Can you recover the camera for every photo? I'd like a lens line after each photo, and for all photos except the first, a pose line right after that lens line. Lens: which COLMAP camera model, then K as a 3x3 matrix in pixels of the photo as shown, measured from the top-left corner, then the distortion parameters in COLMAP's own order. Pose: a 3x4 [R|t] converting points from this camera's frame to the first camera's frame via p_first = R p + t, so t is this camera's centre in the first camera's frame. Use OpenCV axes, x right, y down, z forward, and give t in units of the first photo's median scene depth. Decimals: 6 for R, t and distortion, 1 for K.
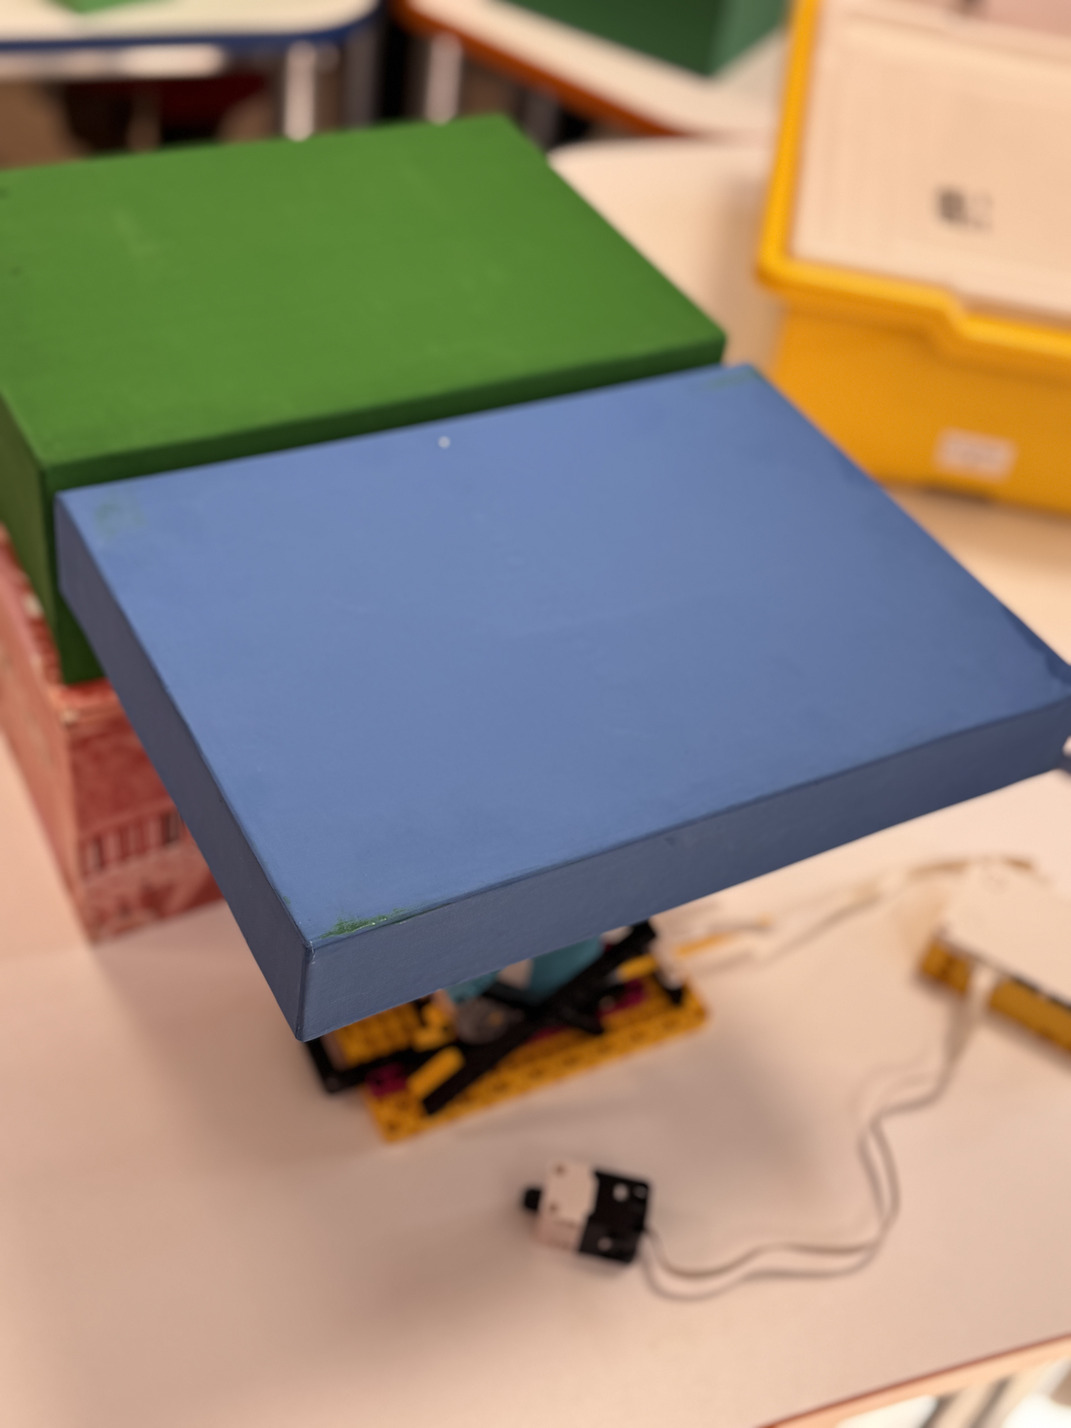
lens RADIAL K [[1605.6, 0, 535.5], [0, 1605.6, 714.0], [0, 0, 1]] dist [0.015739, 0.011008]
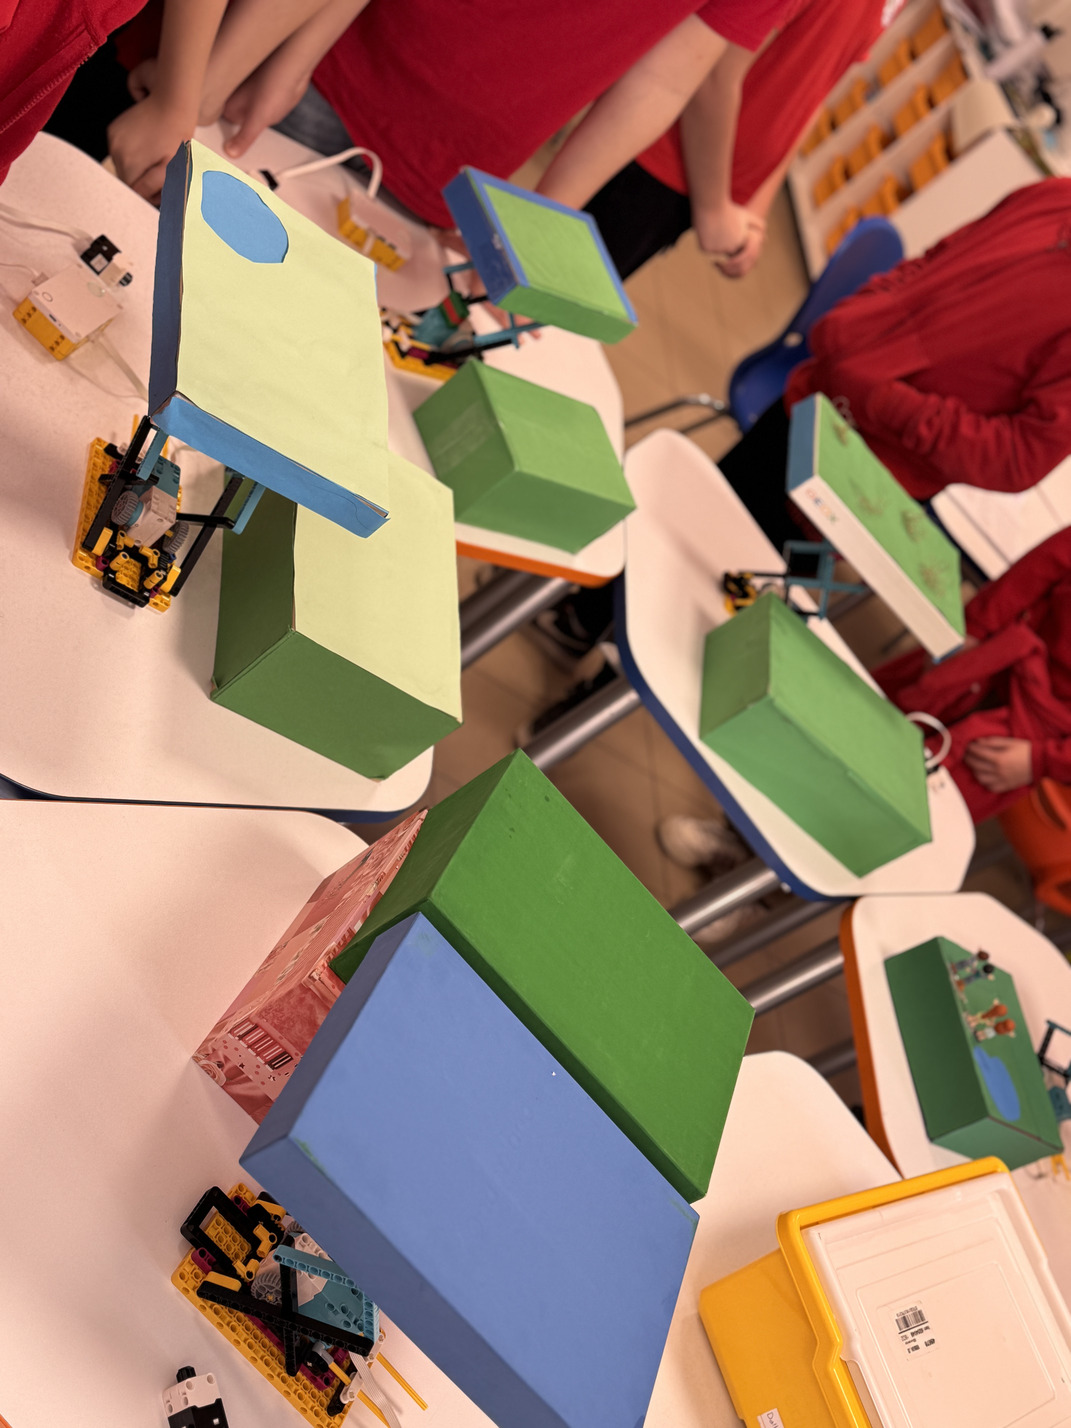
lens RADIAL K [[1605.6, 0, 535.5], [0, 1605.6, 714.0], [0, 0, 1]] dist [0.015739, 0.011008]
pose [[0.530466, 0.787214, -0.314483, 0.166565], [-0.846241, 0.469955, -0.251035, 0.100121], [-0.049826, 0.399293, 0.915468, -0.731823]]
